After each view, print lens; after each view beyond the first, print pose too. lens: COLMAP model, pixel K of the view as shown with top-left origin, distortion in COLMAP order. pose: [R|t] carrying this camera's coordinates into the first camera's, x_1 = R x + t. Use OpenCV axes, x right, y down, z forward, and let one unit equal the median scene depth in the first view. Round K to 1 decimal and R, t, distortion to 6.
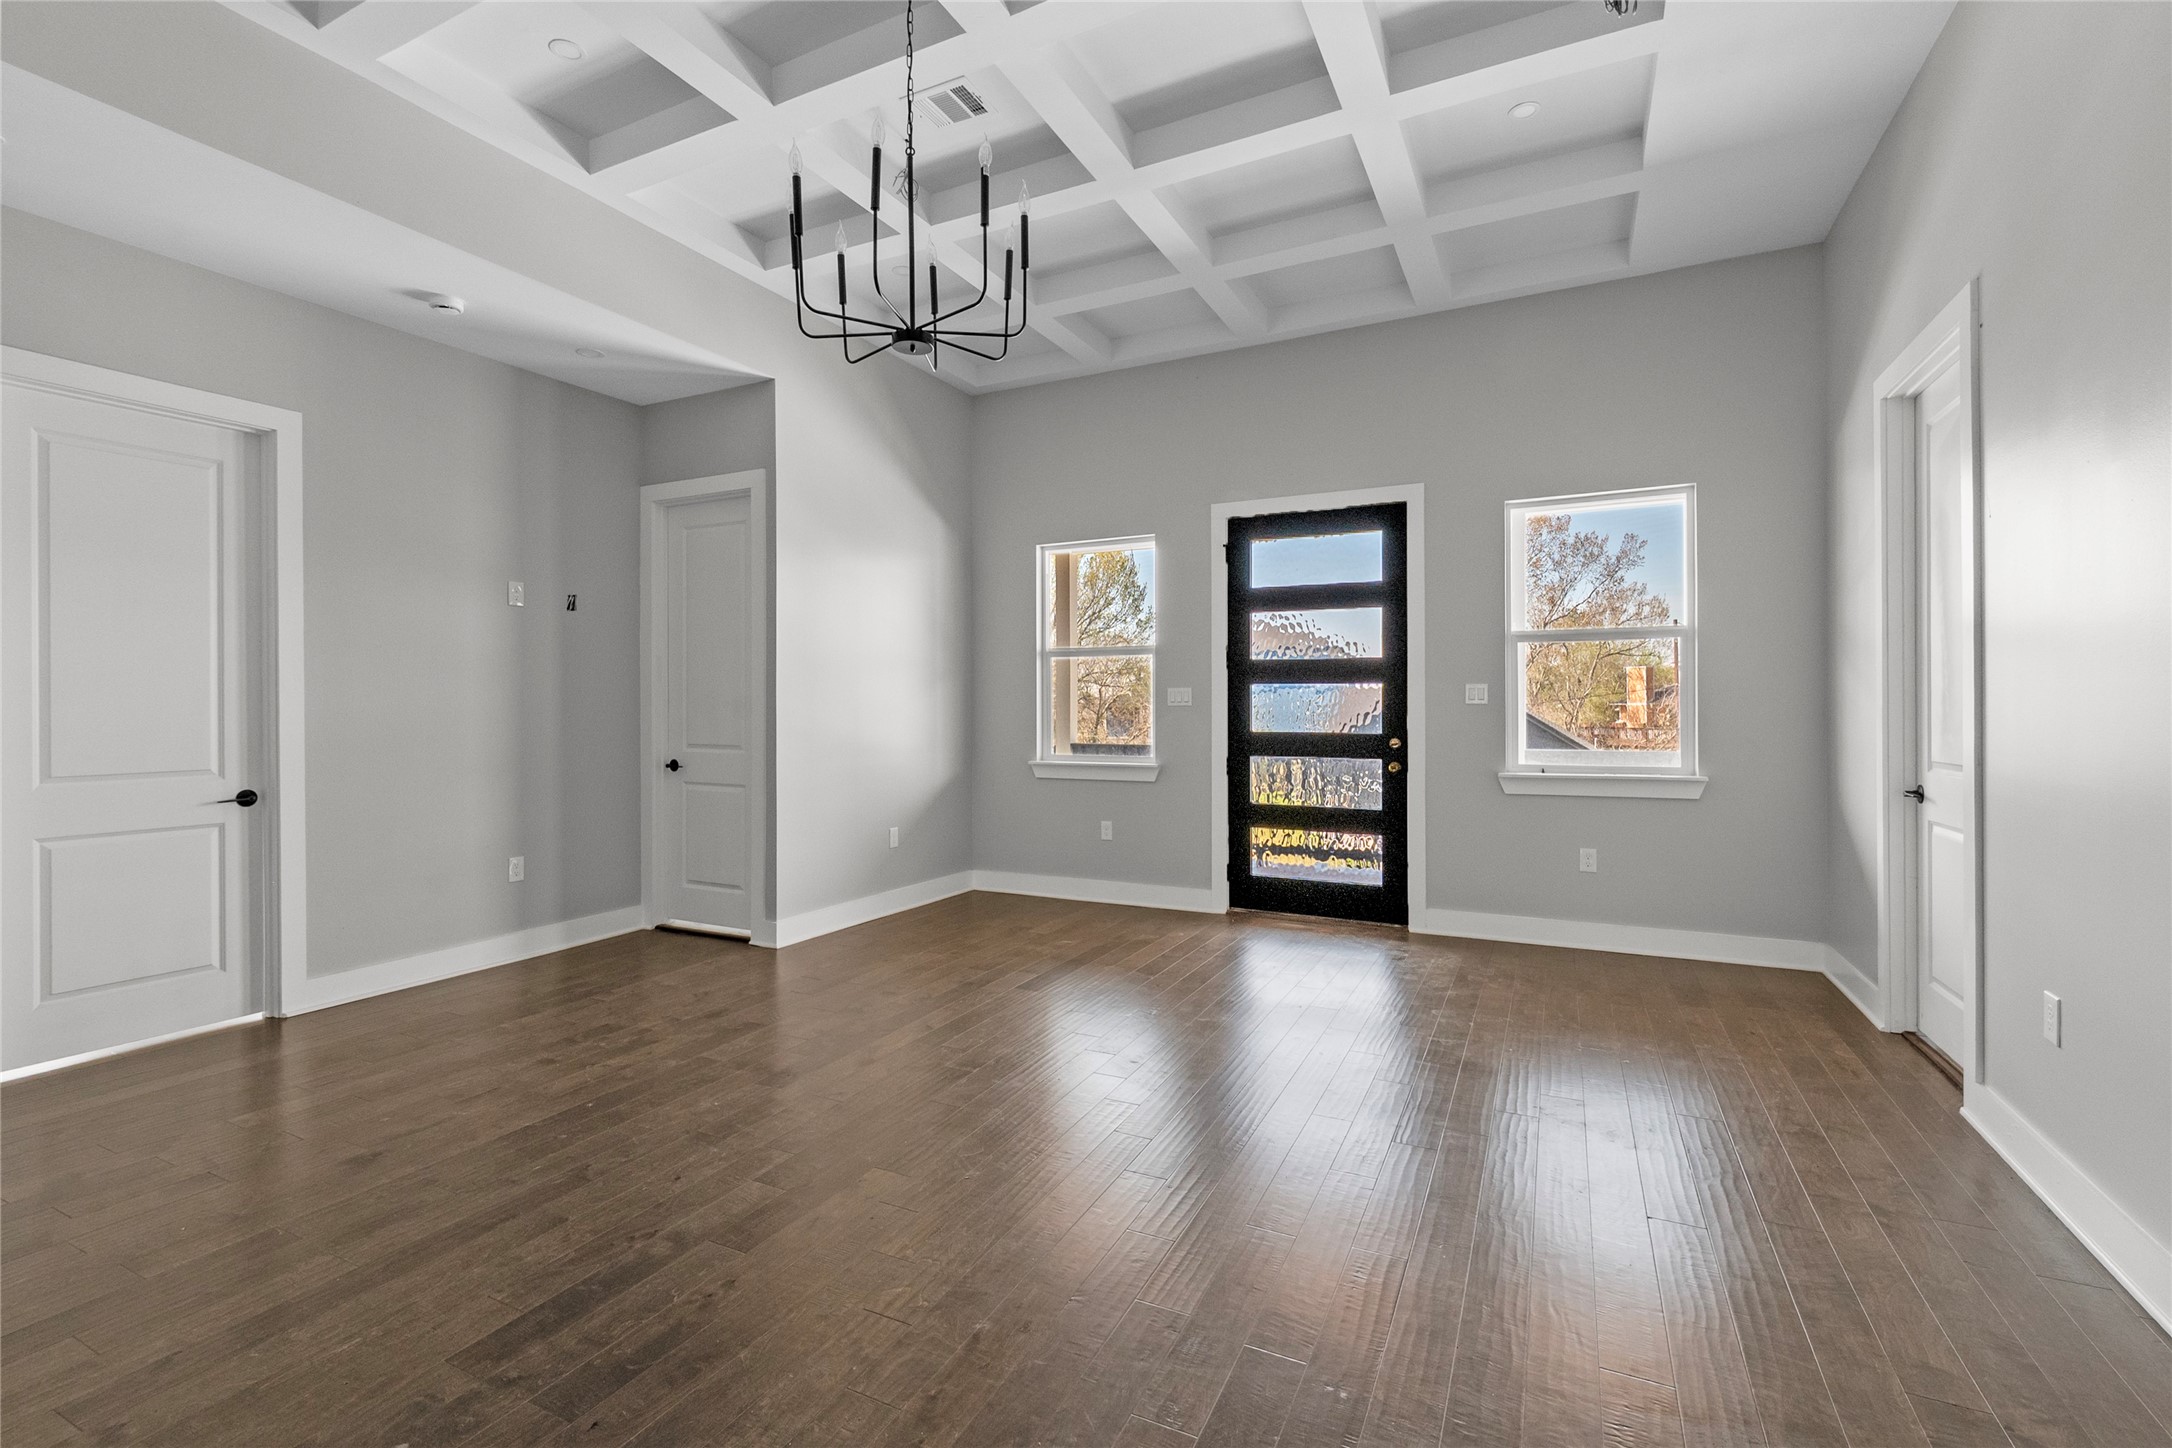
lens RADIAL K [[950.4, 0, 1086.9], [0, 950.4, 711.6], [0, 0, 1]] dist [0.011808, -0.010197]
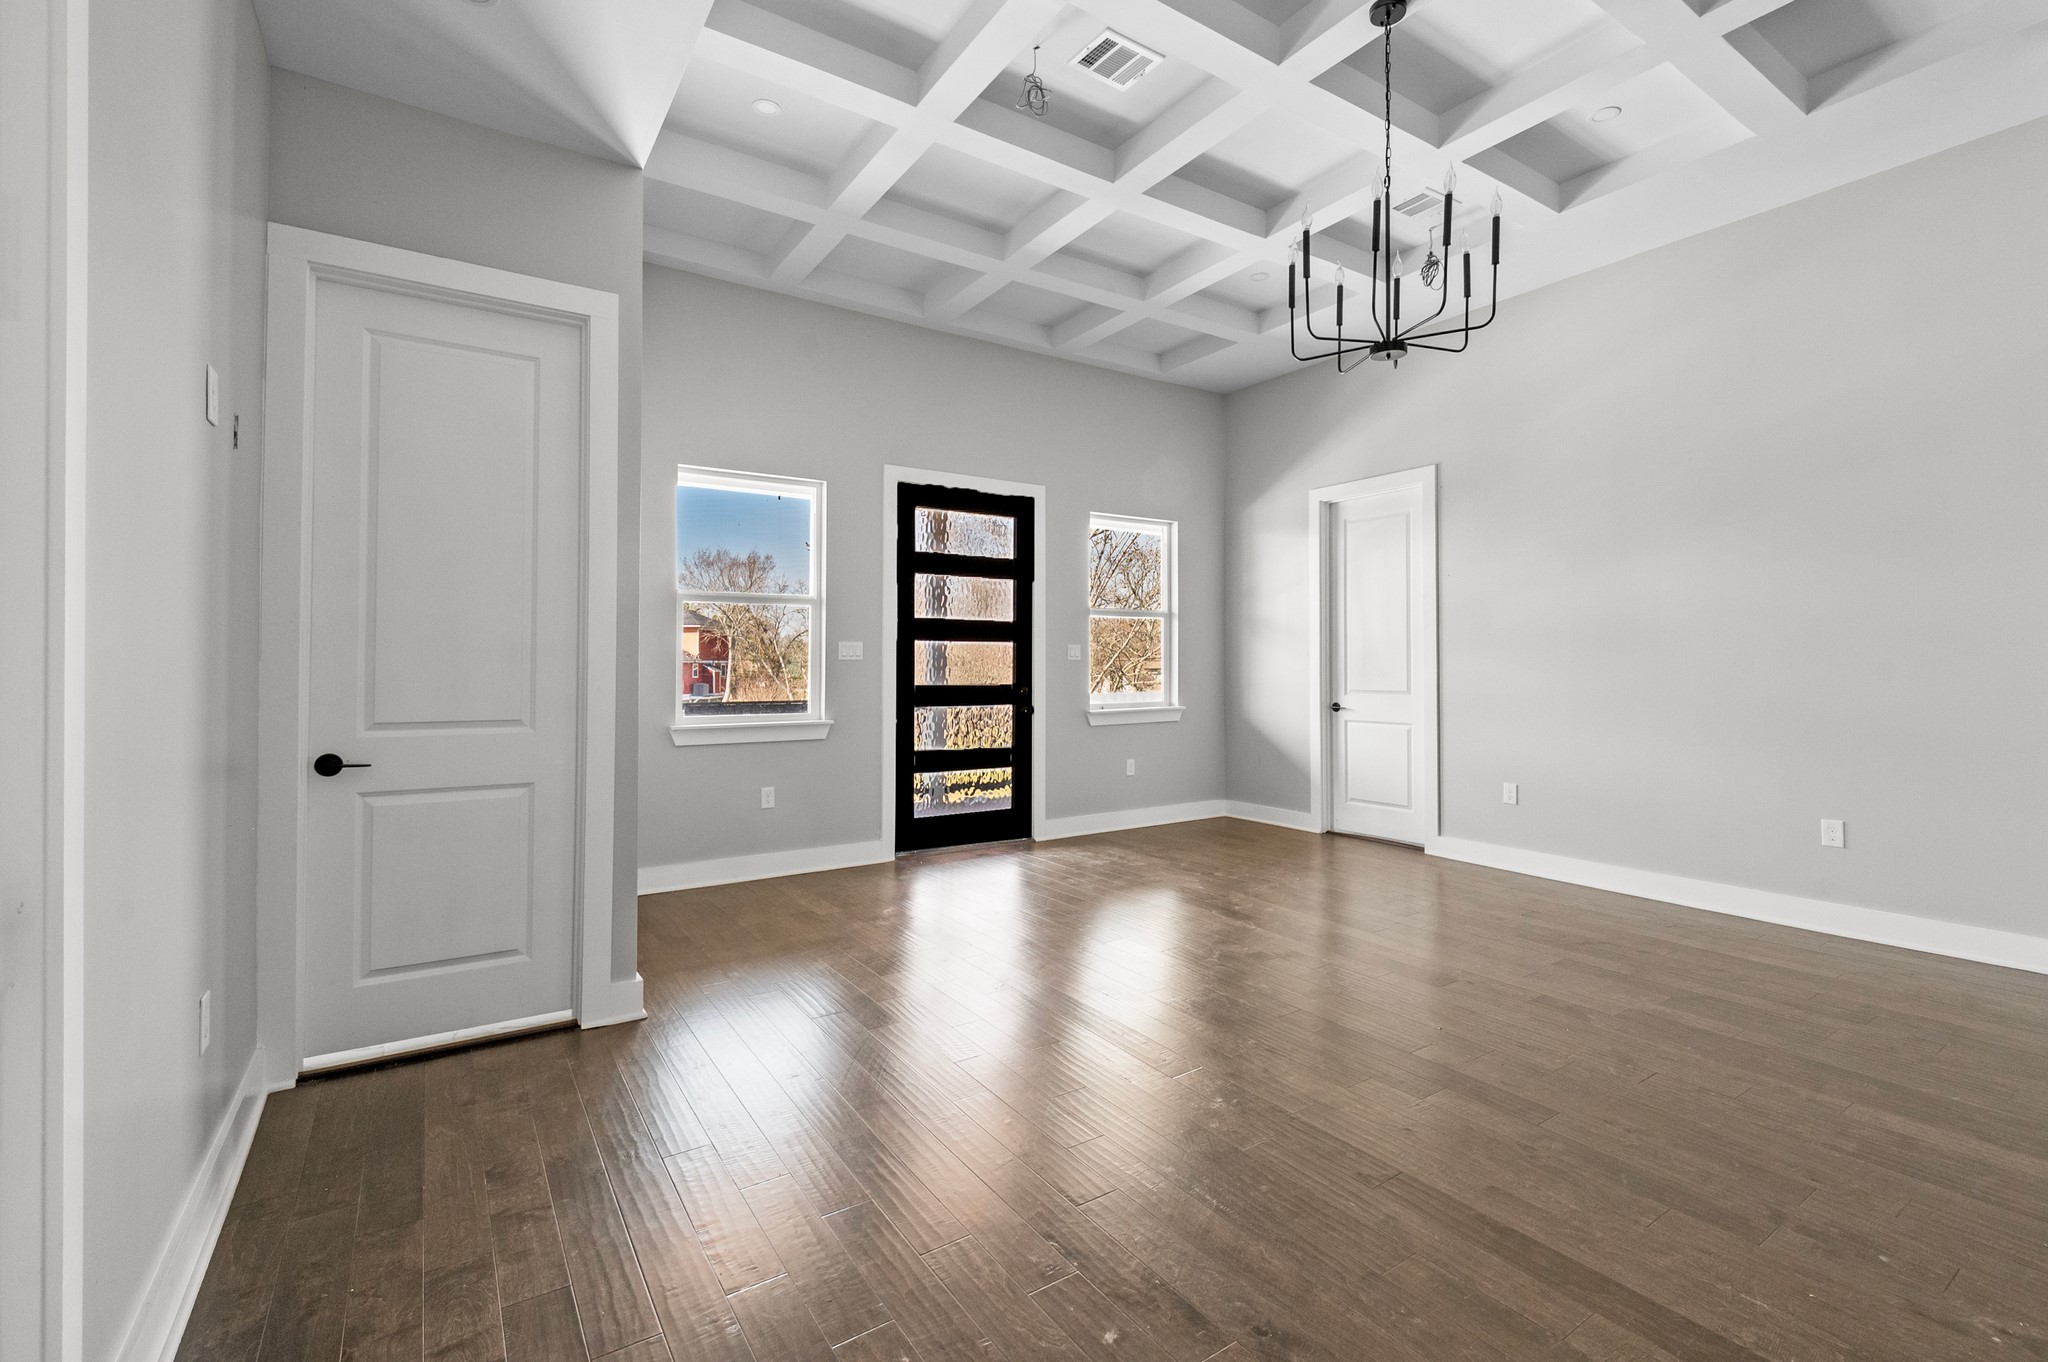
lens RADIAL K [[896.1, 0, 1024.8], [0, 896.1, 669.3], [0, 0, 1]] dist [0.011808, -0.010197]
pose [[0.500319, -0.002755, 0.865837, -0.670939], [0.002106, 0.999996, 0.001966, 0.002431], [-0.865839, 0.000840, 0.500323, 0.407573]]
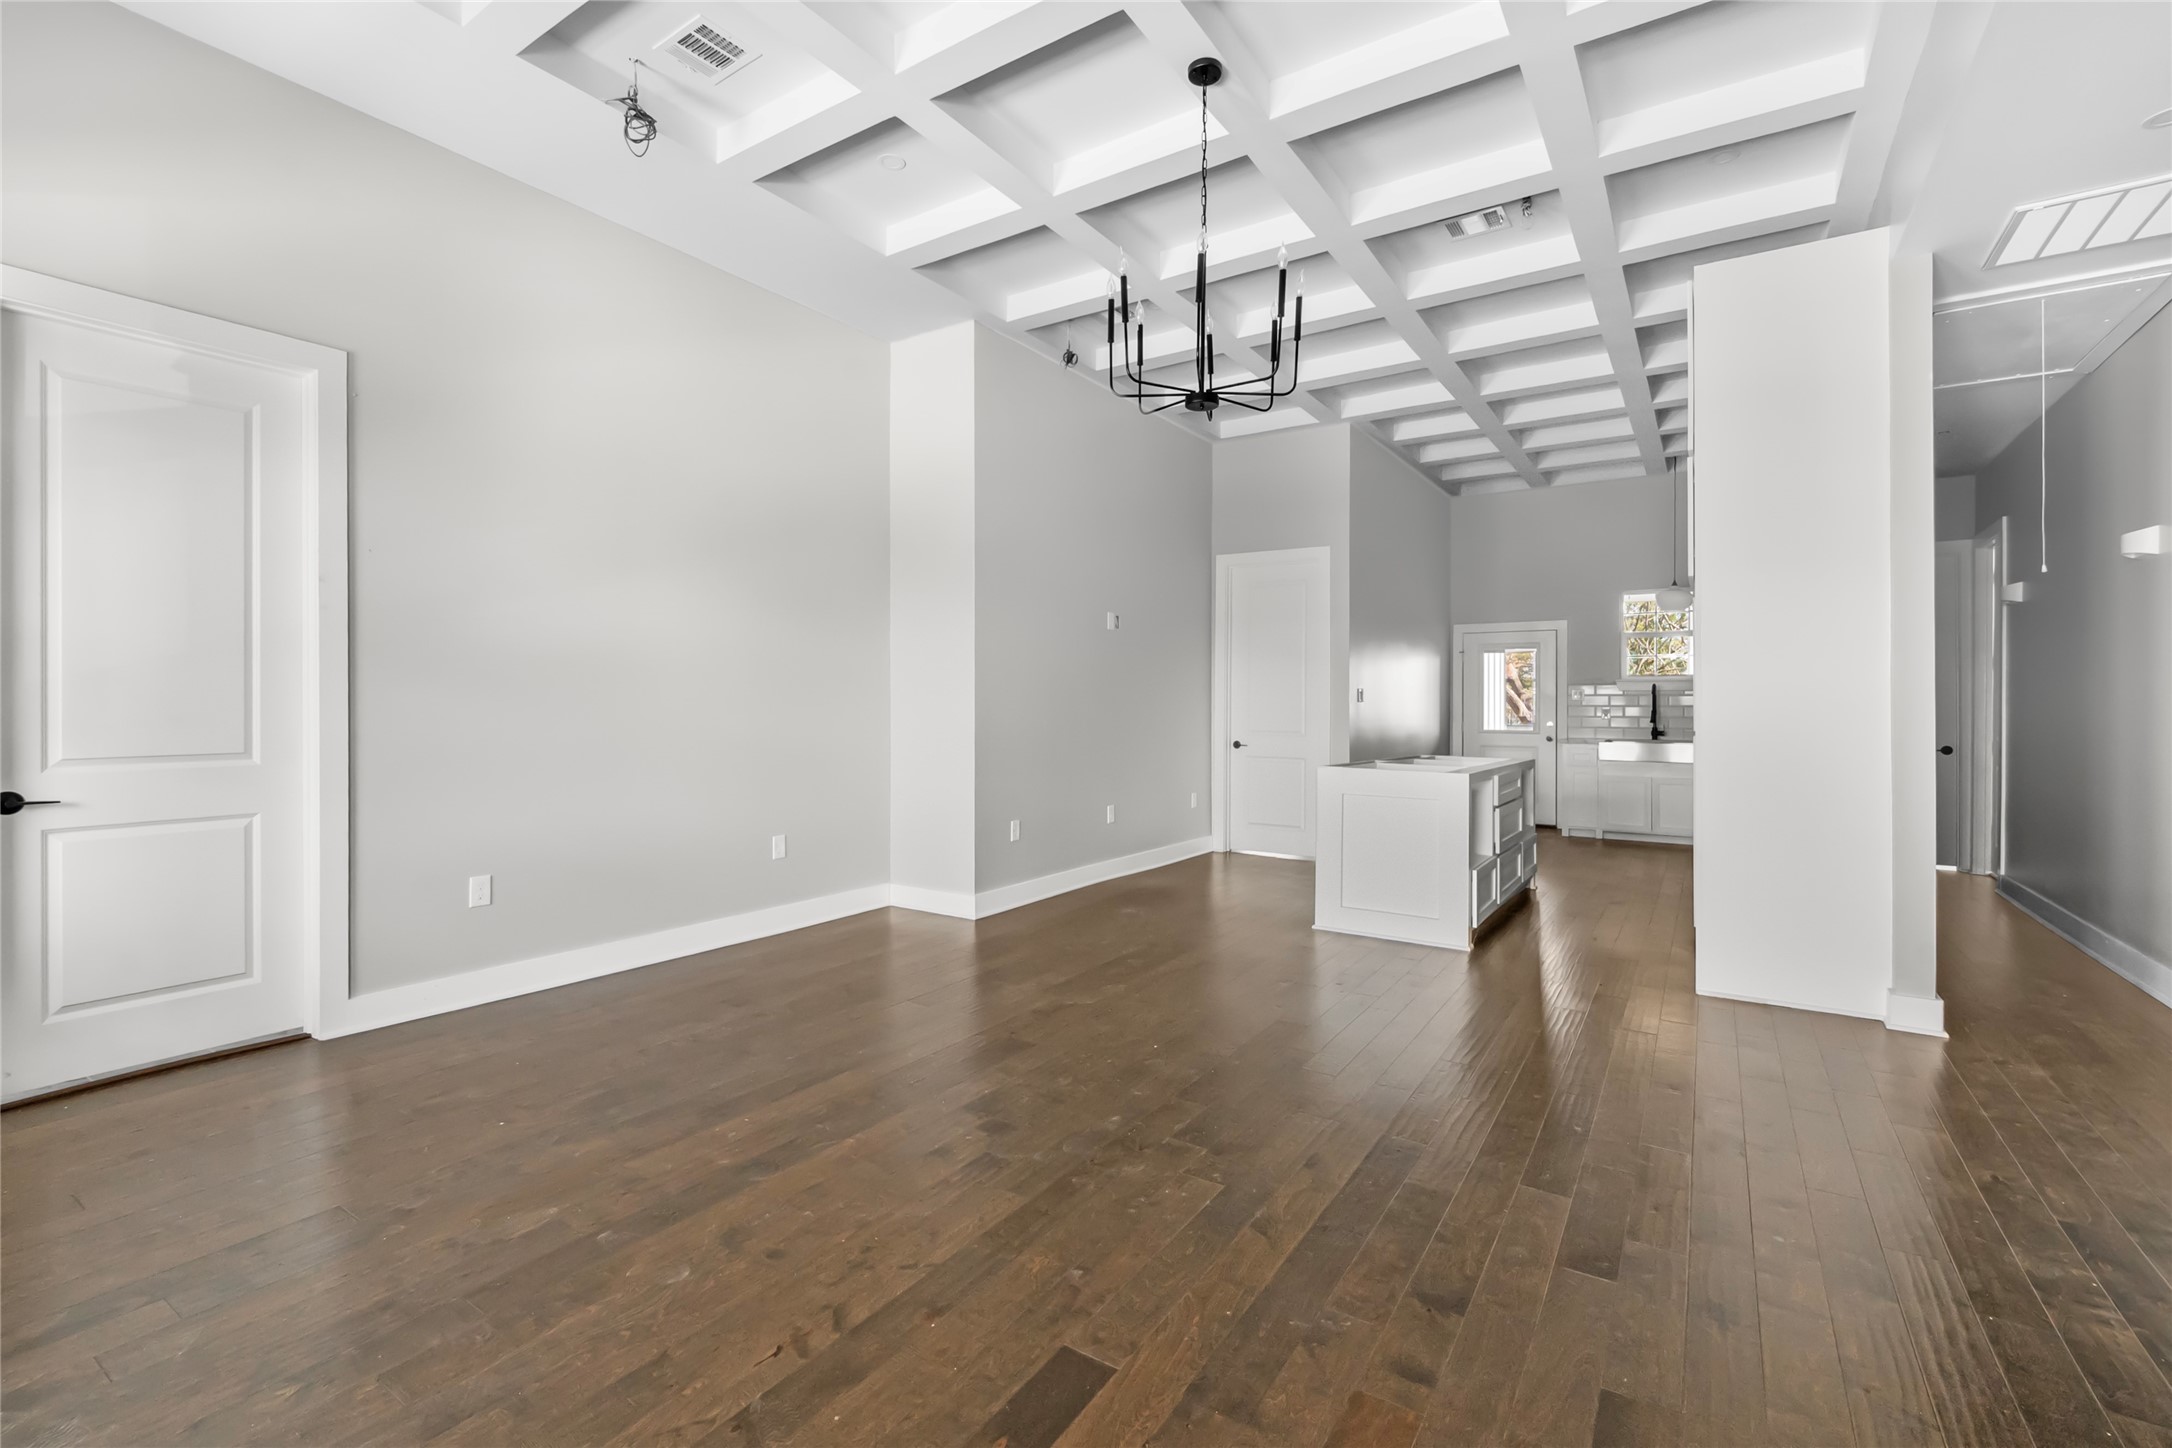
lens RADIAL K [[950.4, 0, 1086.9], [0, 950.4, 711.6], [0, 0, 1]] dist [0.011808, -0.010197]
pose [[-0.993220, -0.000968, 0.116248, -0.085959], [0.000067, 0.999960, 0.008903, 0.000599], [-0.116252, 0.008850, -0.993180, 1.093123]]
